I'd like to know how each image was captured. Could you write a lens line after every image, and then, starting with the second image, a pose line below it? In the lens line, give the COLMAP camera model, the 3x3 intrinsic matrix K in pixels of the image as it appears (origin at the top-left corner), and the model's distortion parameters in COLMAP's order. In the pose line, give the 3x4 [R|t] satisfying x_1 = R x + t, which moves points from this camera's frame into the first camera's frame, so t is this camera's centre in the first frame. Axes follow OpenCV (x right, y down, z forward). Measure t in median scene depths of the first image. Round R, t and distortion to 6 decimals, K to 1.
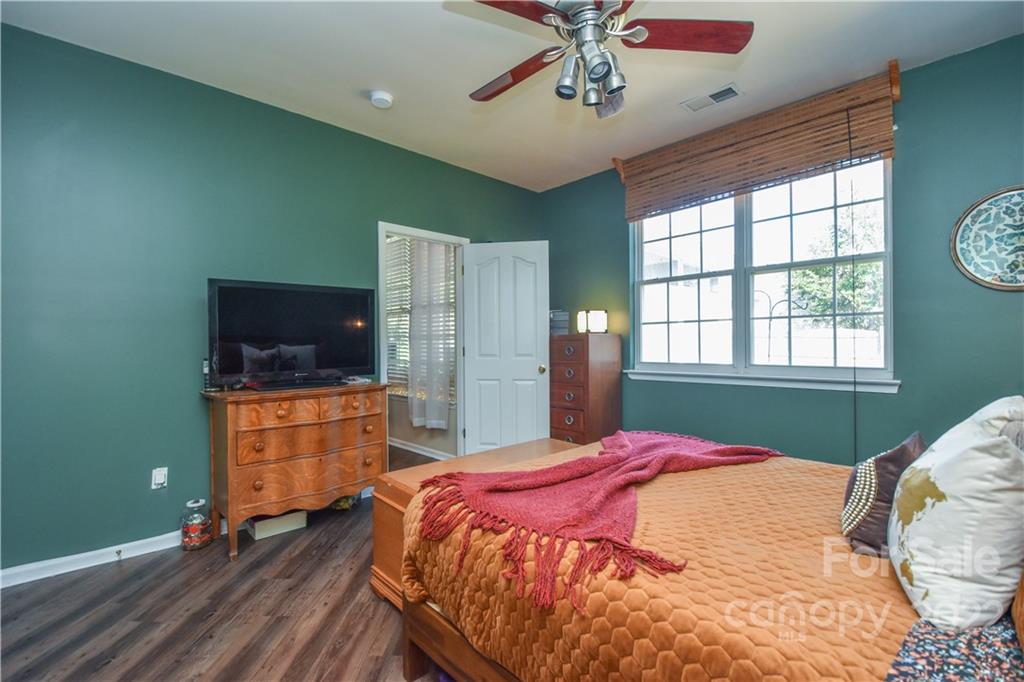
lens RADIAL K [[448.5, 0, 513.6], [0, 448.5, 342.7], [0, 0, 1]] dist [0.013018, -0.019959]
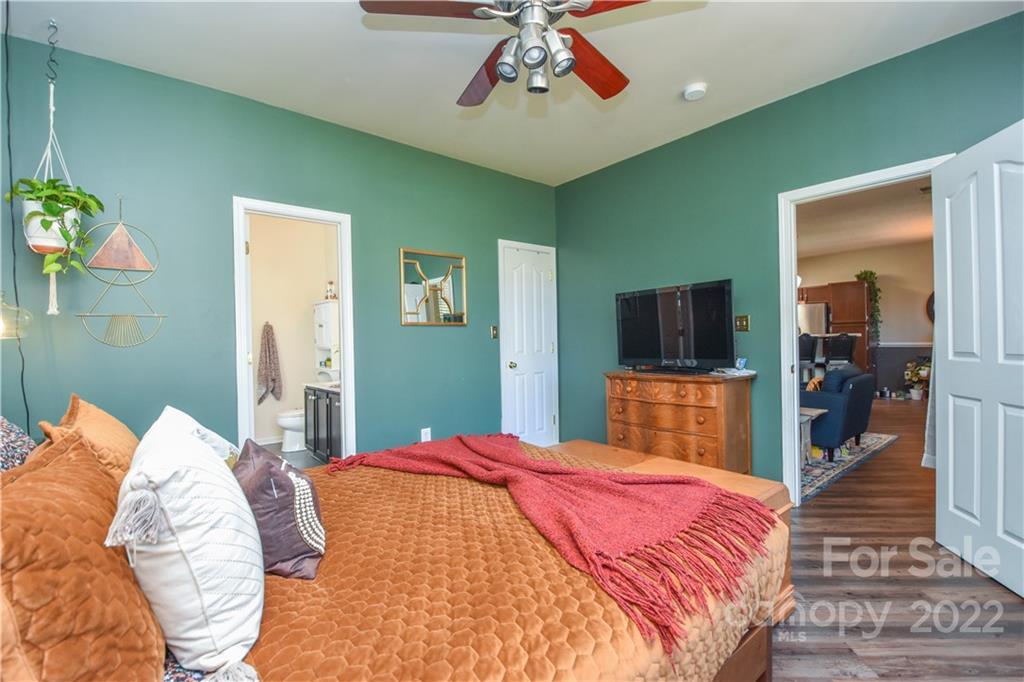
lens RADIAL K [[448.5, 0, 513.6], [0, 448.5, 342.7], [0, 0, 1]] dist [0.013018, -0.019959]
pose [[-0.071340, 0.011871, -0.997381, 0.729447], [0.016762, 0.999802, 0.010701, -0.001634], [0.997311, -0.015955, -0.071524, 0.653774]]
